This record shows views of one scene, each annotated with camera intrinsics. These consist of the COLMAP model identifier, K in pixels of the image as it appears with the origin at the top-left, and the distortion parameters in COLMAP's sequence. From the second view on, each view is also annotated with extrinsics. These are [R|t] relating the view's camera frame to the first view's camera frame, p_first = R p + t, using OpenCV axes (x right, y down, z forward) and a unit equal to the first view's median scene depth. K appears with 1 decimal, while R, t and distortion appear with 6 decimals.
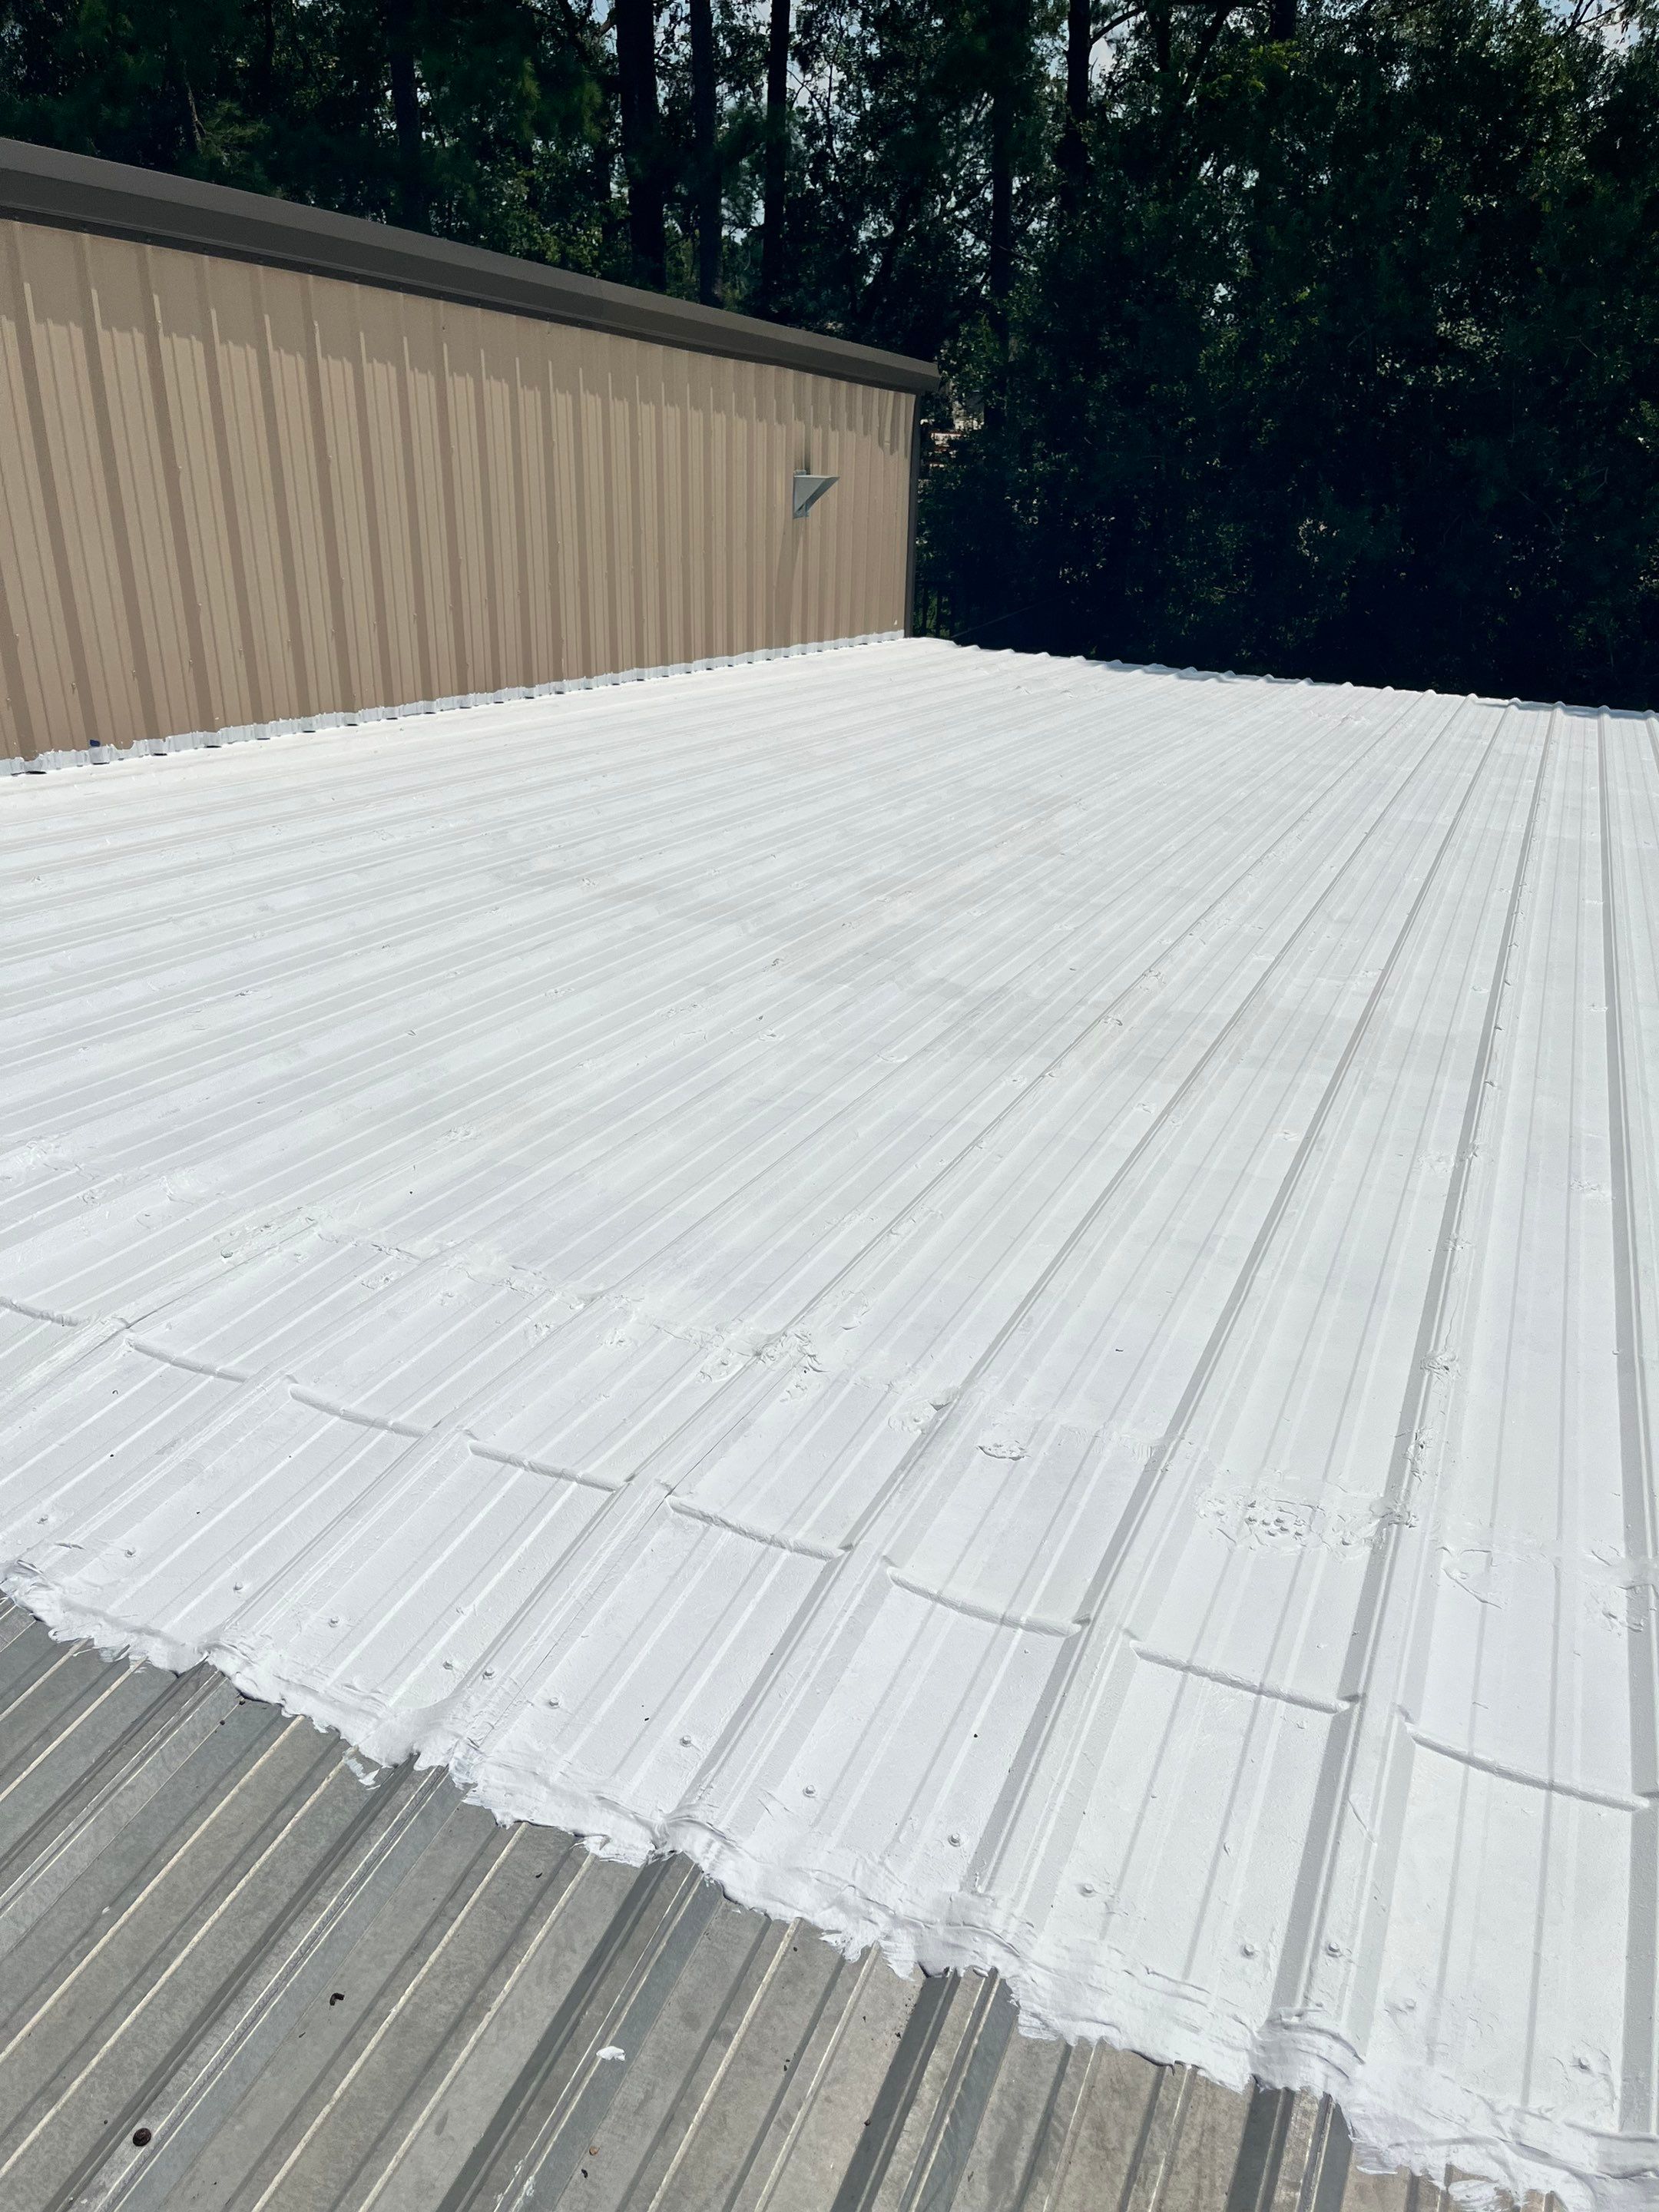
lens RADIAL K [[1677.3, 0, 830.7], [0, 1677.3, 1132.6], [0, 0, 1]] dist [0.051646, -0.073260]
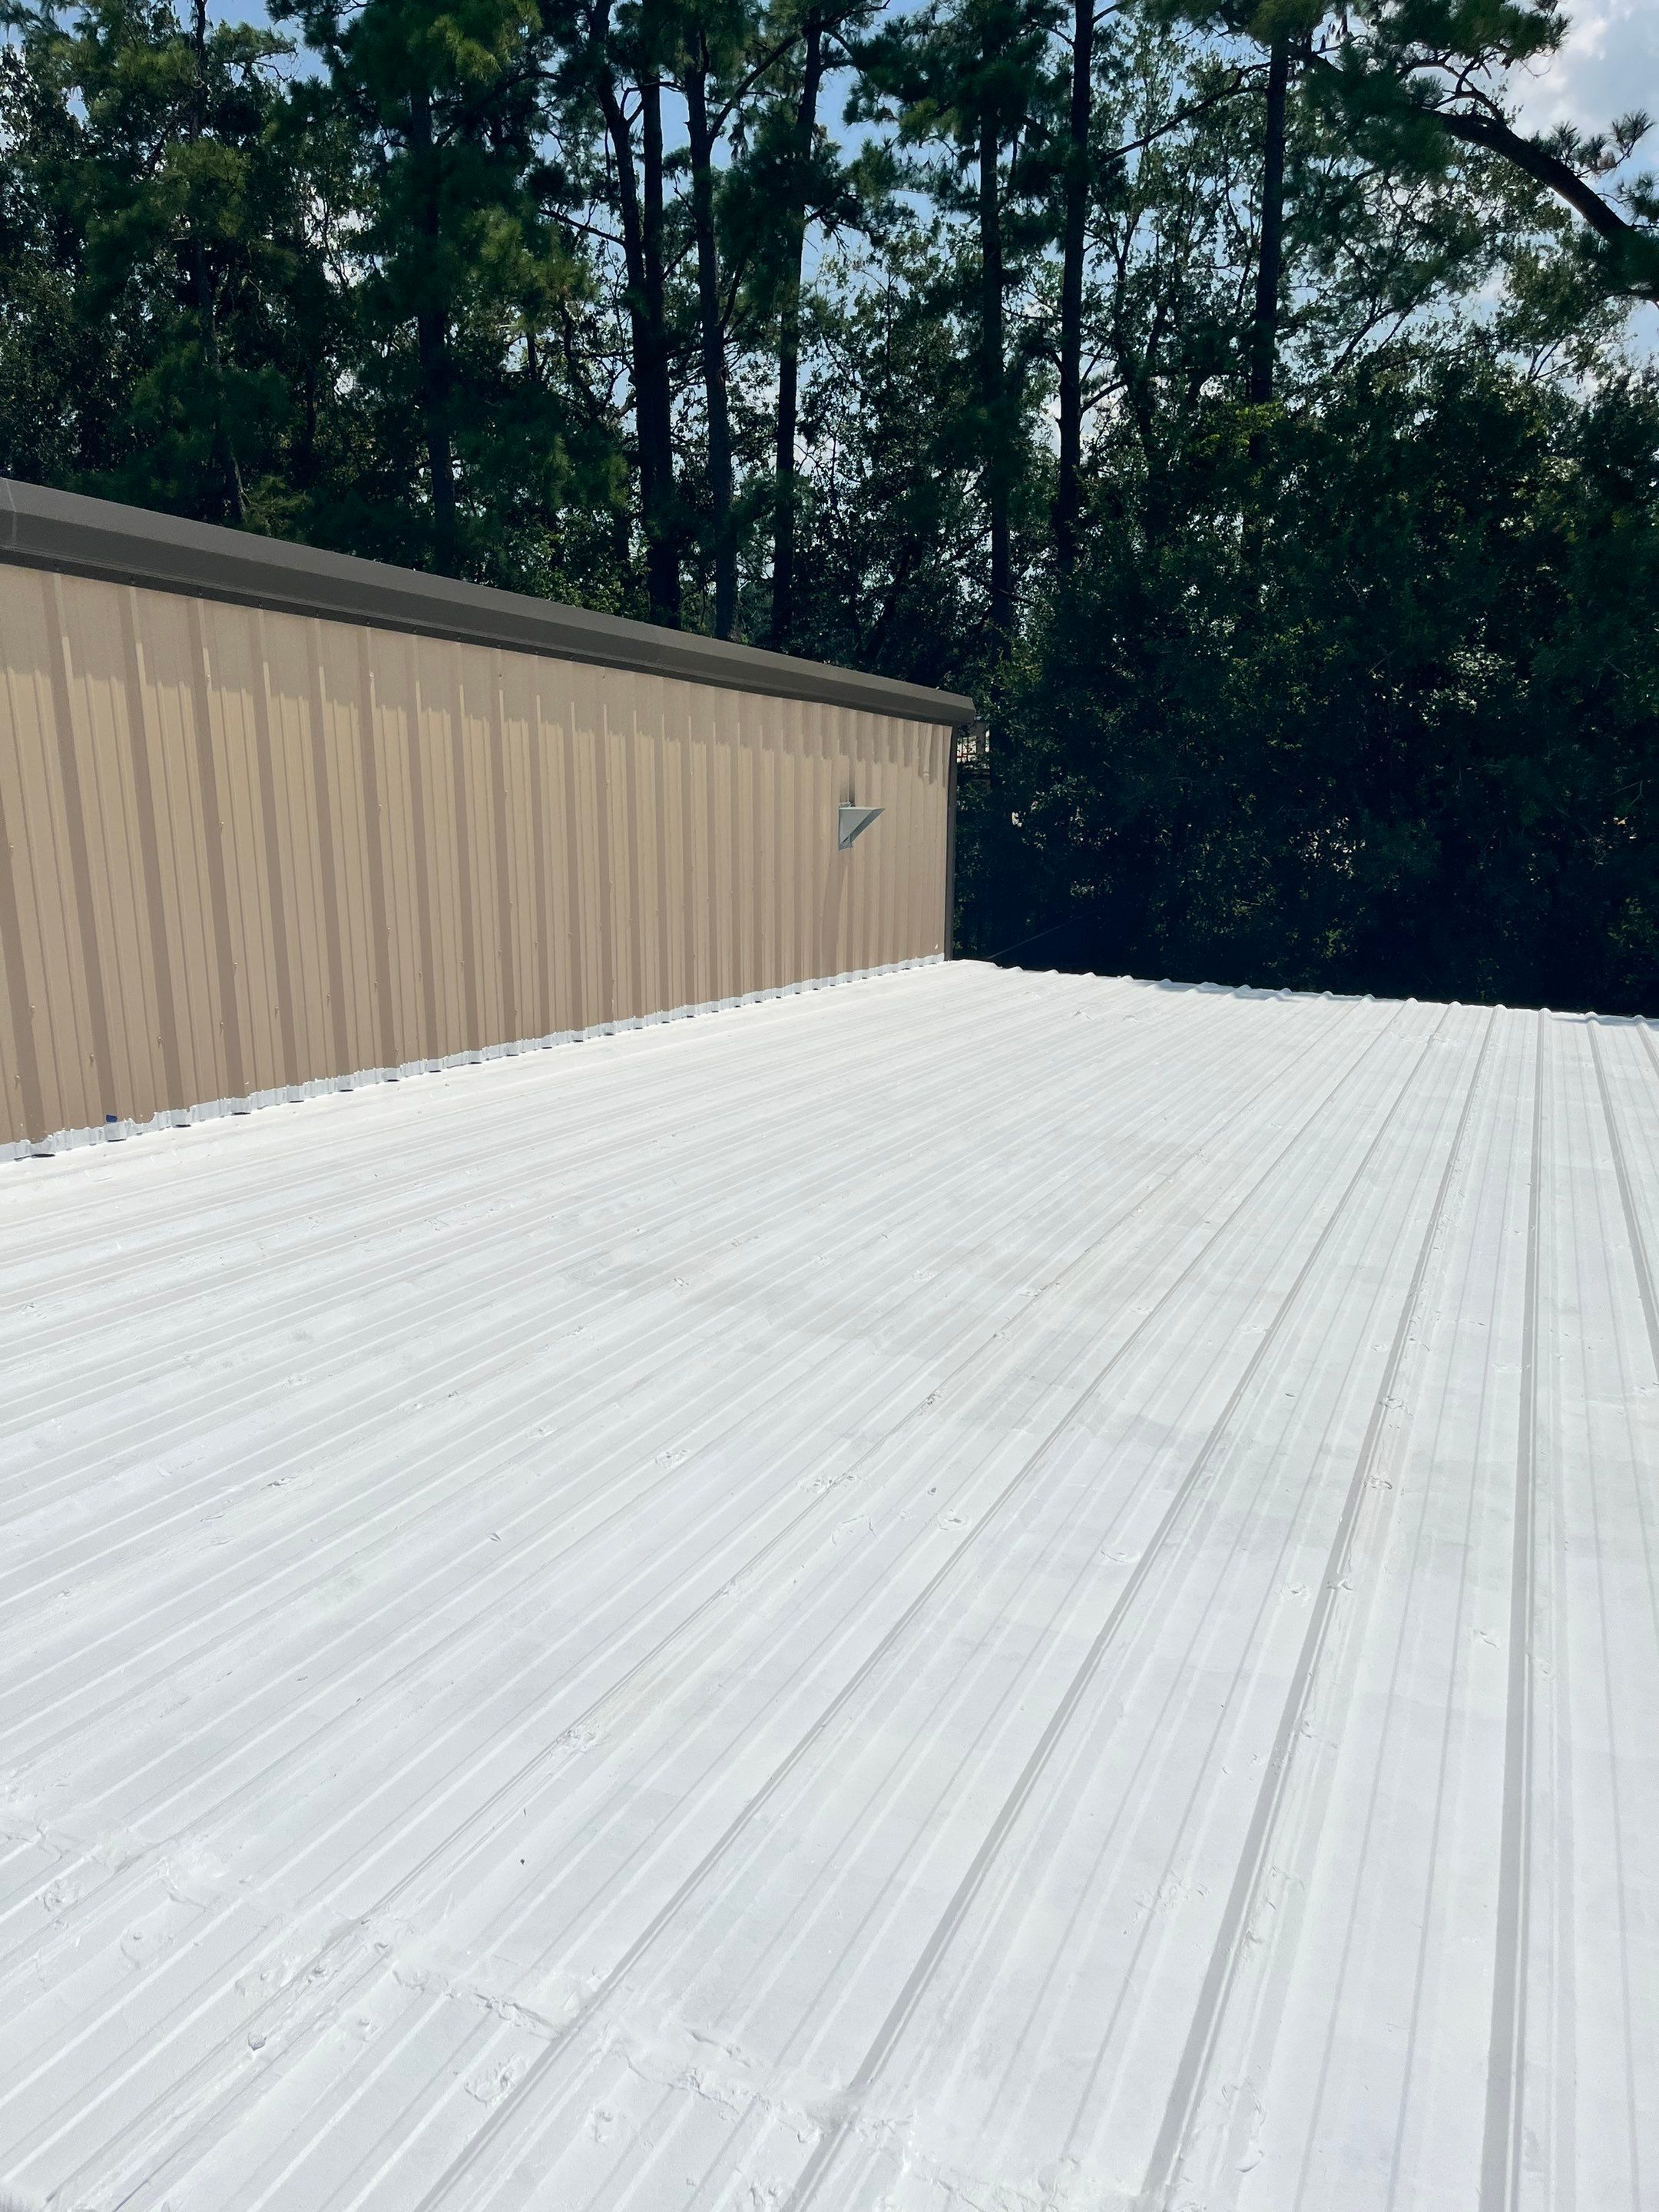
lens RADIAL K [[1673.2, 0, 810.0], [0, 1673.2, 1117.8], [0, 0, 1]] dist [0.025032, -0.013647]
pose [[0.999797, -0.017536, -0.009880, -0.041094], [0.015464, 0.983434, -0.180605, -0.045850], [0.012883, 0.180416, 0.983506, 0.094470]]
